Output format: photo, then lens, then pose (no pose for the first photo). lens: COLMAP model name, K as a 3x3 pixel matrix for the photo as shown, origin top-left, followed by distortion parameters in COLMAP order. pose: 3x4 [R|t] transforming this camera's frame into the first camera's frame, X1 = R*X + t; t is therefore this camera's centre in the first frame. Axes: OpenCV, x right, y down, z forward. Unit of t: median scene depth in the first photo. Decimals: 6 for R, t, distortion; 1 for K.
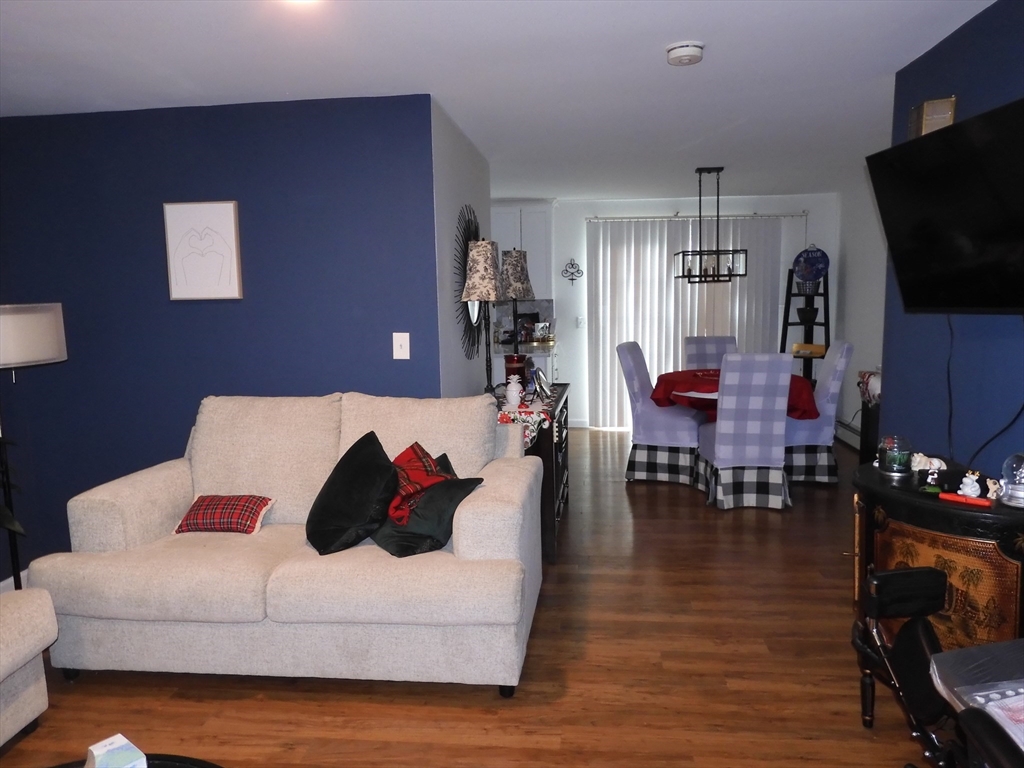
lens RADIAL K [[746.3, 0, 517.5], [0, 746.3, 375.4], [0, 0, 1]] dist [0.003172, -0.000664]
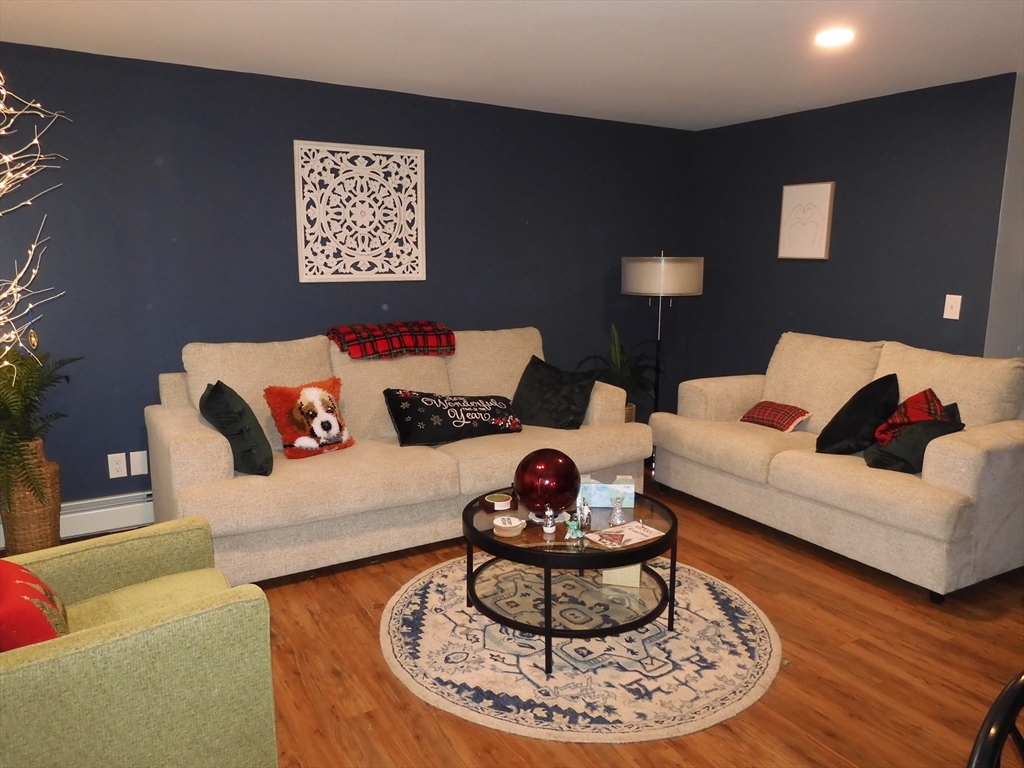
lens RADIAL K [[737.6, 0, 511.4], [0, 737.6, 379.5], [0, 0, 1]] dist [-0.001082, 0.003370]
pose [[0.605600, 0.163511, -0.778789, 0.367697], [-0.117216, 0.986316, 0.115934, 0.019622], [0.787089, 0.021077, 0.616480, -0.222425]]
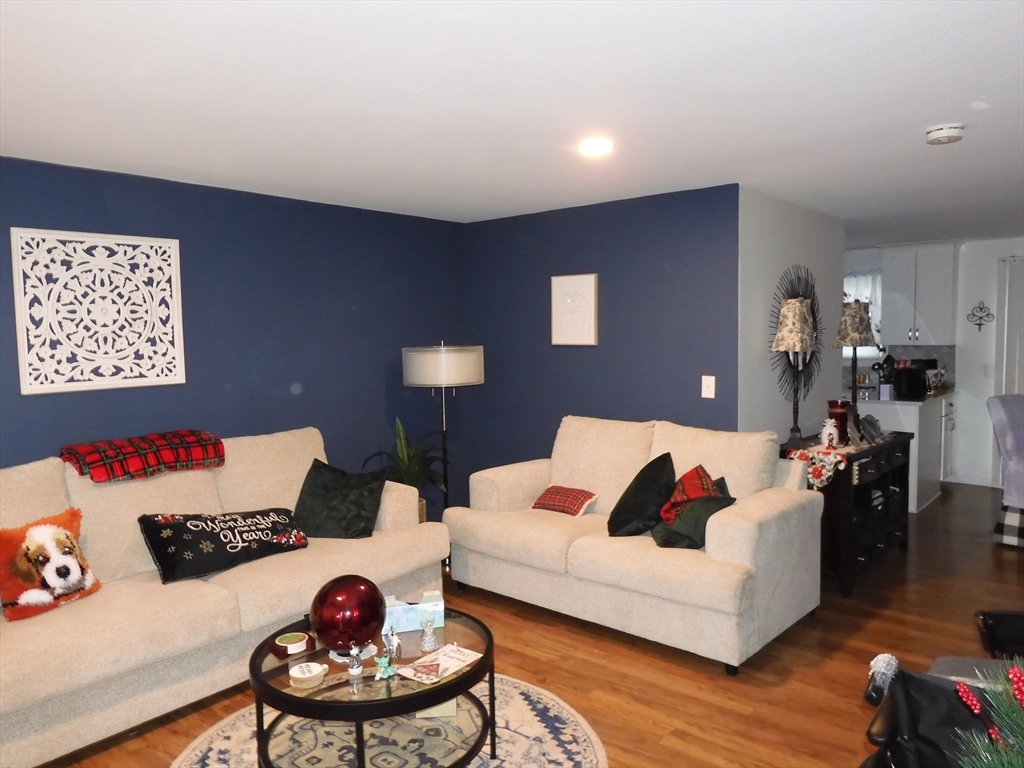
lens RADIAL K [[737.6, 0, 511.4], [0, 737.6, 379.5], [0, 0, 1]] dist [-0.001082, 0.003370]
pose [[0.823152, 0.050656, -0.565558, 0.300144], [-0.071614, 0.997321, -0.014903, -0.011807], [0.563288, 0.052769, 0.824574, -0.205473]]
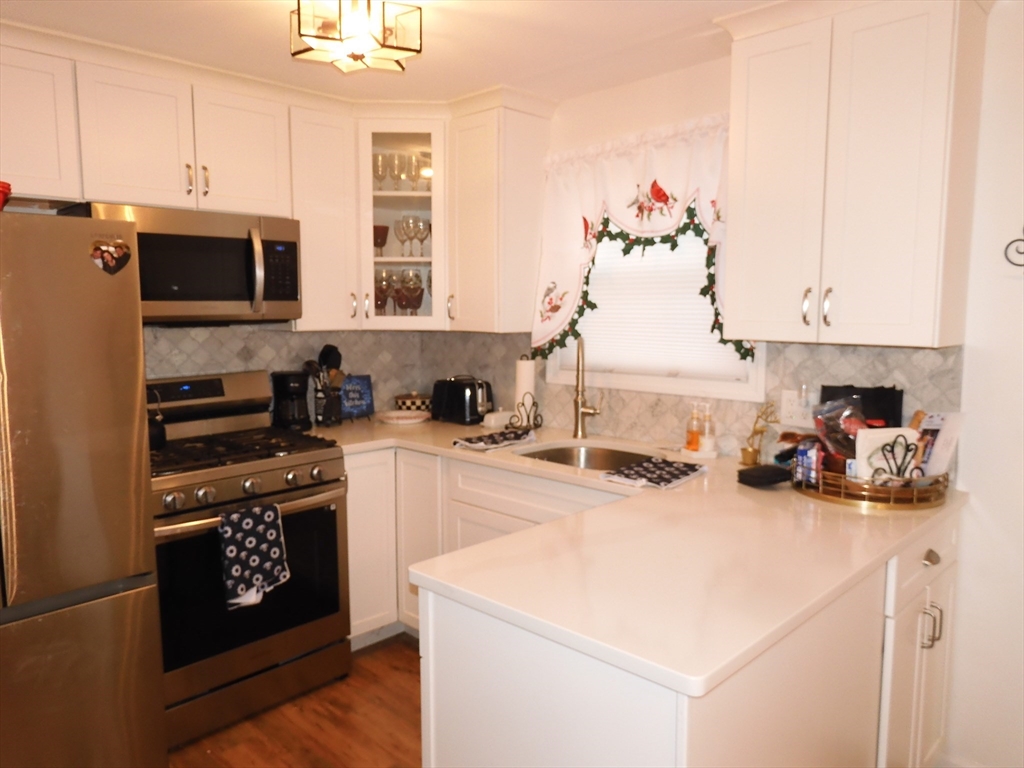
lens RADIAL K [[737.6, 0, 511.4], [0, 737.6, 379.5], [0, 0, 1]] dist [-0.001082, 0.003370]
pose [[0.787546, 0.086033, -0.610221, 0.219286], [-0.091712, 0.995543, 0.021996, -0.208849], [0.609394, 0.038642, 0.791926, 1.785930]]
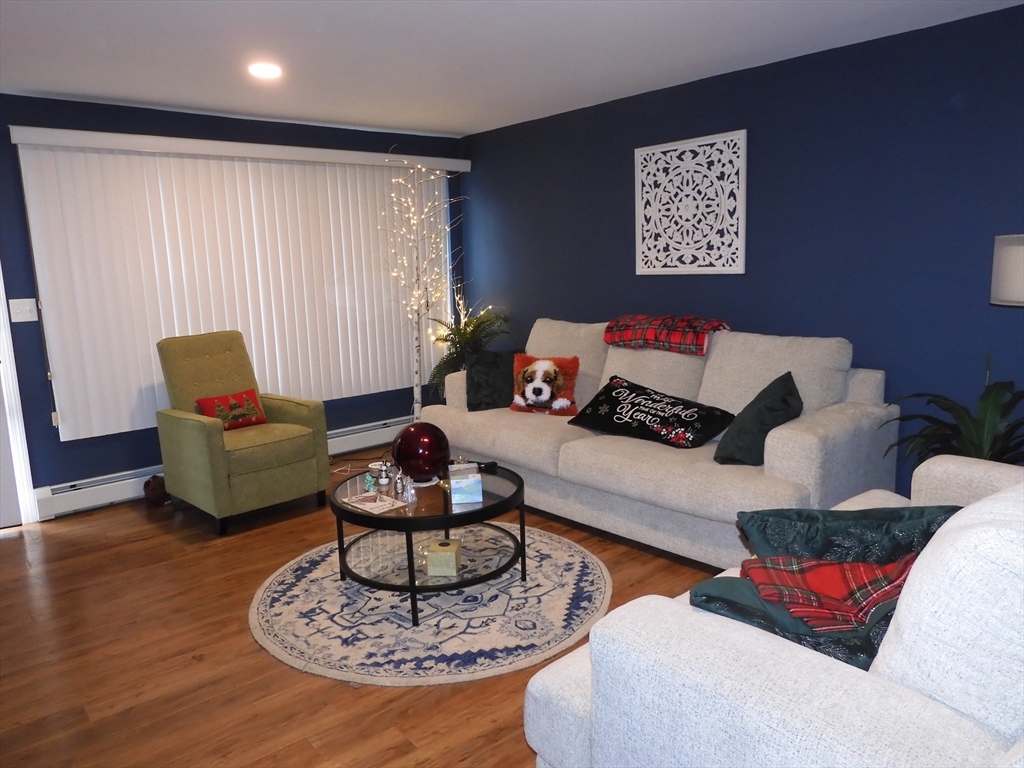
lens RADIAL K [[746.3, 0, 517.5], [0, 746.3, 375.4], [0, 0, 1]] dist [0.003172, -0.000664]
pose [[-0.678918, 0.161026, -0.716338, 0.355501], [-0.038236, 0.966575, 0.253515, -0.128118], [0.733218, 0.199506, -0.650069, 1.109513]]
